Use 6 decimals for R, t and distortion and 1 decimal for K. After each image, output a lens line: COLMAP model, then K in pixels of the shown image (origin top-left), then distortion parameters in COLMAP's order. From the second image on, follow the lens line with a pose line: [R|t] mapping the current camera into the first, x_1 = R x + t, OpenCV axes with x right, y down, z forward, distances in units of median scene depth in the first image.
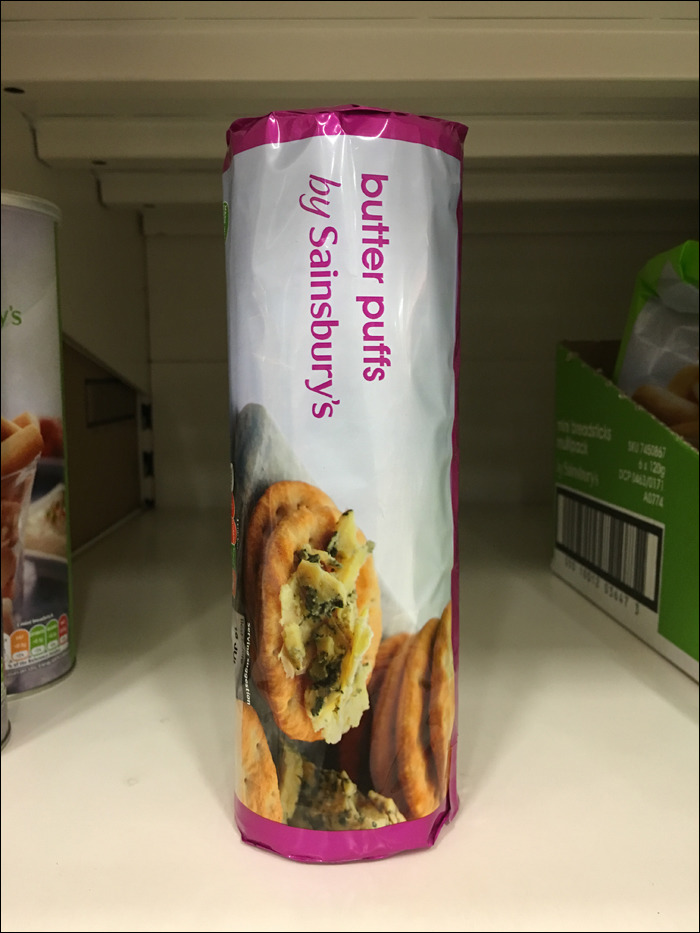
lens RADIAL K [[784.6, 0, 350.0], [0, 784.6, 466.5], [0, 0, 1]] dist [0.007224, 0.002802]
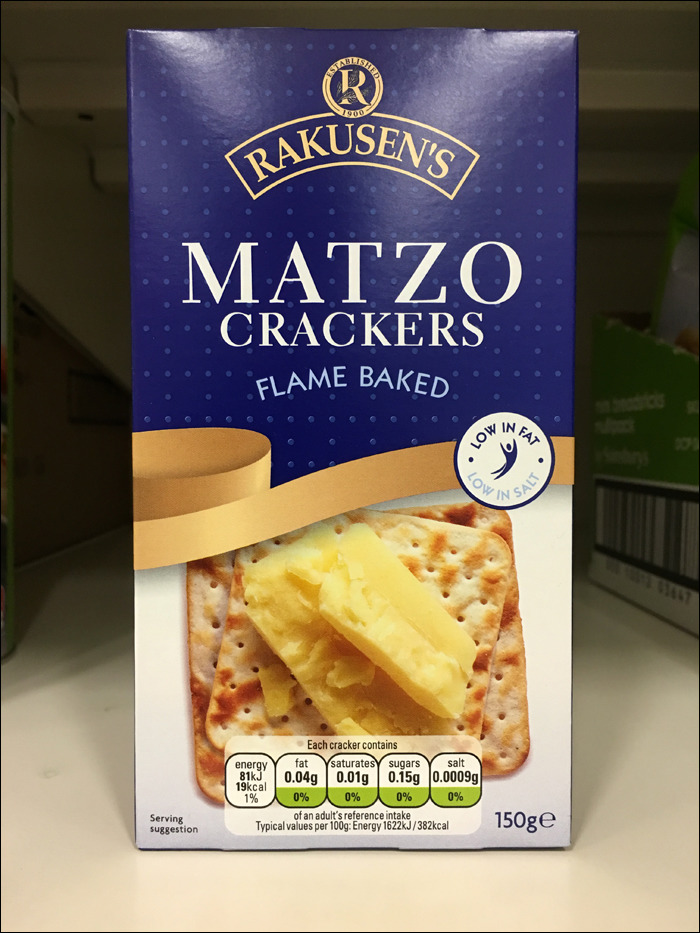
lens RADIAL K [[790.7, 0, 348.5], [0, 790.7, 464.5], [0, 0, 1]] dist [-0.006801, 0.001993]
pose [[0.999595, 0.013979, -0.024775, 0.017522], [-0.015873, 0.996827, -0.077994, 0.093389], [0.023606, 0.078356, 0.996646, 0.151088]]
